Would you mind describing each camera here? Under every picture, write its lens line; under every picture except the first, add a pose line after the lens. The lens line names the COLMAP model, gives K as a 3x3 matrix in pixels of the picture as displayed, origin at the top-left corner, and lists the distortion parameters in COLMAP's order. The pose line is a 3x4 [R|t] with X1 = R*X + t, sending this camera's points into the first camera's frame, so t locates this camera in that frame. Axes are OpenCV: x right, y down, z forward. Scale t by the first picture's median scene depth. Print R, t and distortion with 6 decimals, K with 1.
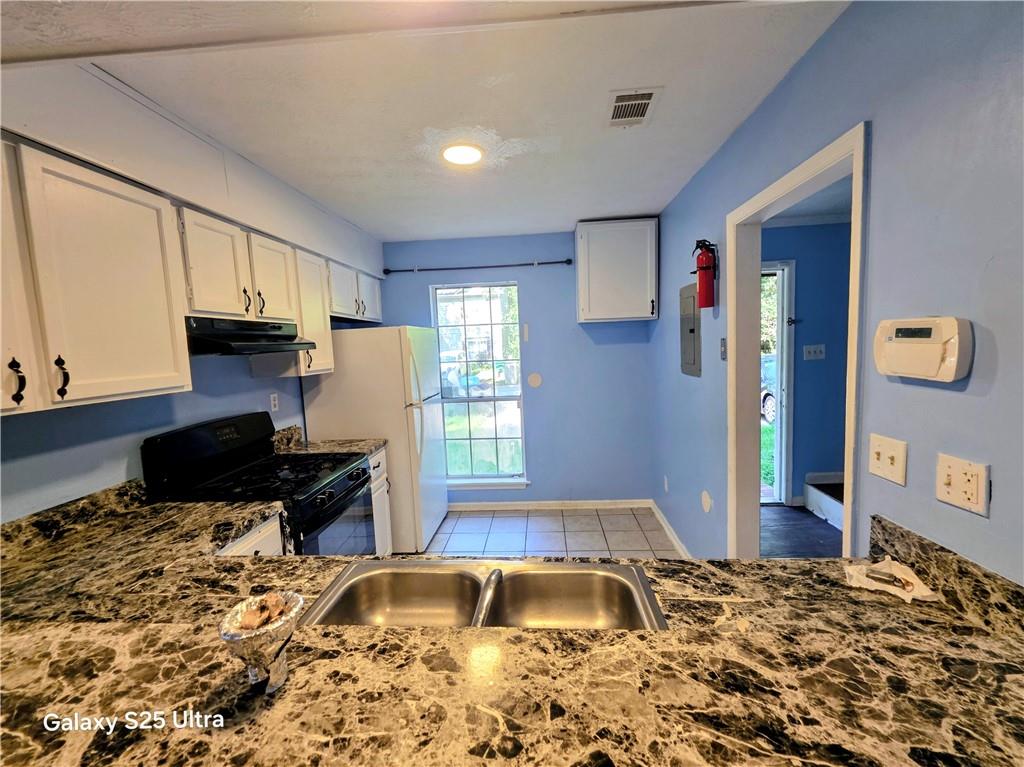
lens RADIAL K [[421.2, 0, 512.0], [0, 421.2, 383.5], [0, 0, 1]] dist [0.000524, -0.000008]
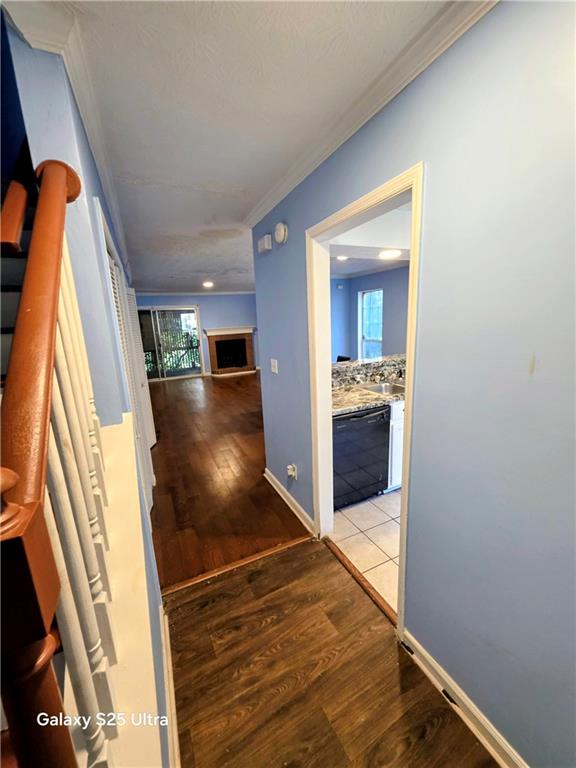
lens RADIAL K [[306.9, 0, 290.5], [0, 306.9, 387.3], [0, 0, 1]] dist [0.001081, -0.000131]
pose [[-0.867369, 0.186515, -0.461393, 1.372981], [0.037113, 0.948774, 0.313768, -0.254038], [0.496280, 0.255029, -0.829859, 1.779408]]
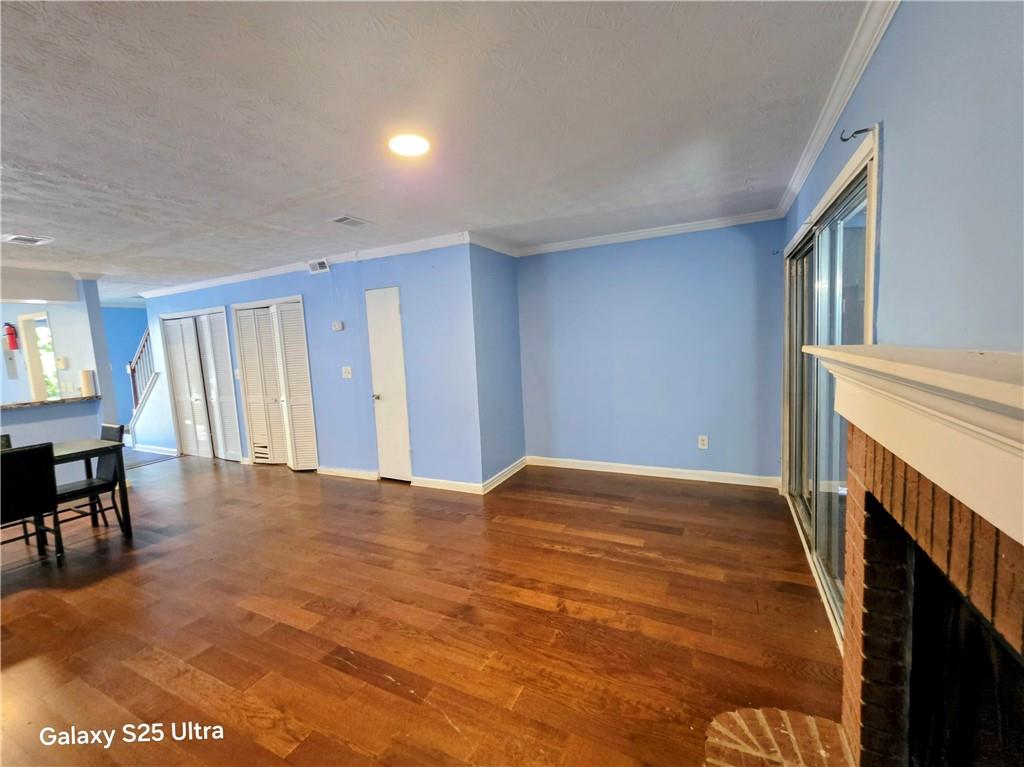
lens RADIAL K [[409.3, 0, 512.0], [0, 409.3, 383.5], [0, 0, 1]] dist [0.001081, -0.000131]
pose [[0.380807, -0.083255, 0.920899, -0.952375], [0.119055, 0.992063, 0.040457, 0.369209], [-0.916958, 0.094231, 0.387697, -3.442333]]
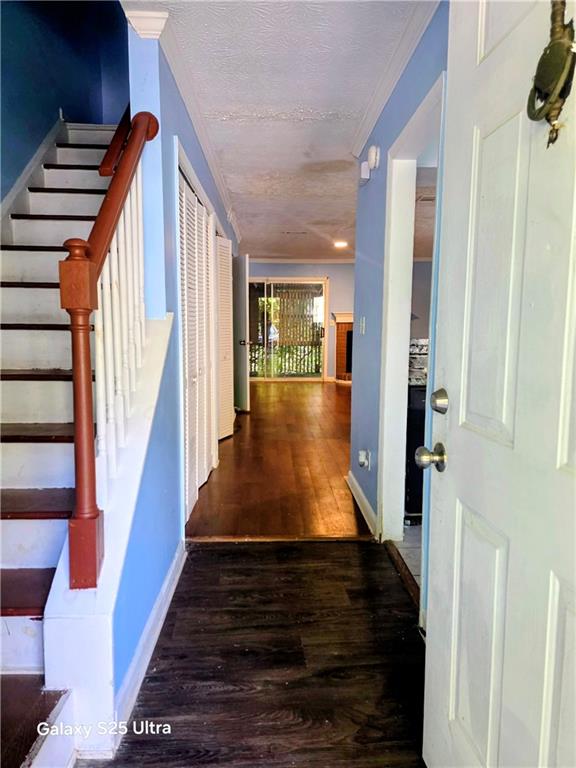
lens RADIAL K [[520.0, 0, 283.4], [0, 520.0, 386.6], [0, 0, 1]] dist [0.087649, -0.087399]
pose [[-0.994379, 0.053129, -0.091583, 1.216545], [0.032127, 0.975610, 0.217146, -0.089377], [0.100886, 0.212983, -0.971833, 2.478542]]
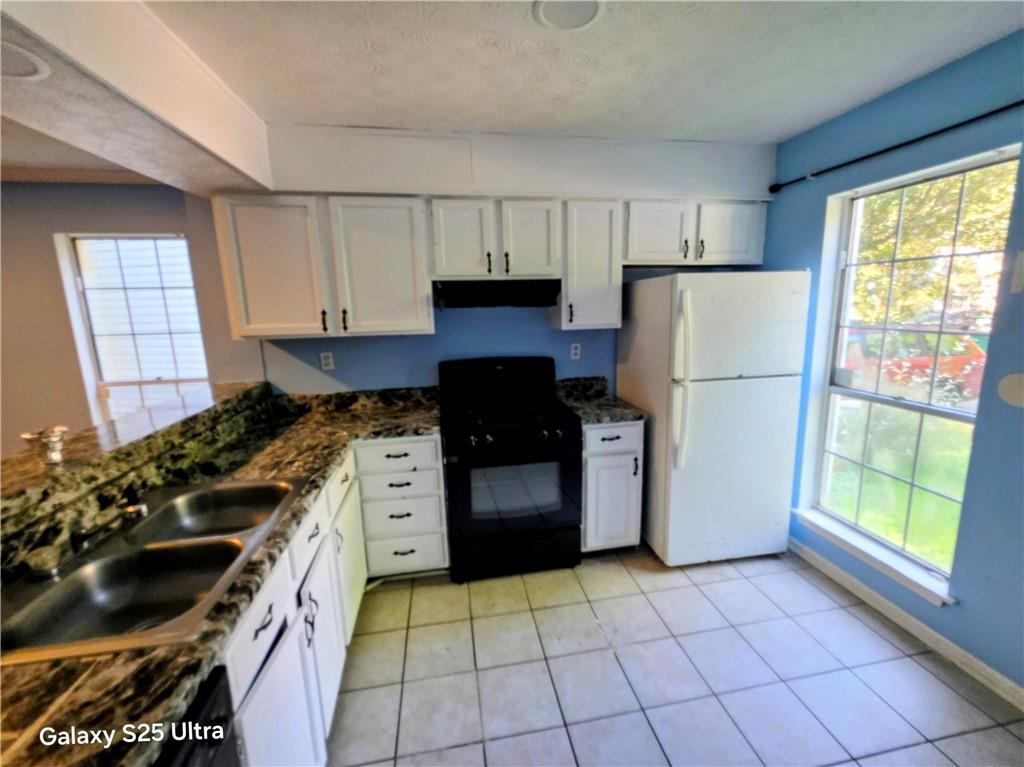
lens RADIAL K [[425.2, 0, 519.5], [0, 425.2, 381.6], [0, 0, 1]] dist [0.001609, -0.000139]
pose [[0.244923, 0.210347, -0.946450, 0.752114], [-0.077385, 0.977308, 0.197180, -0.138551], [0.966449, 0.024947, 0.255643, 0.976499]]
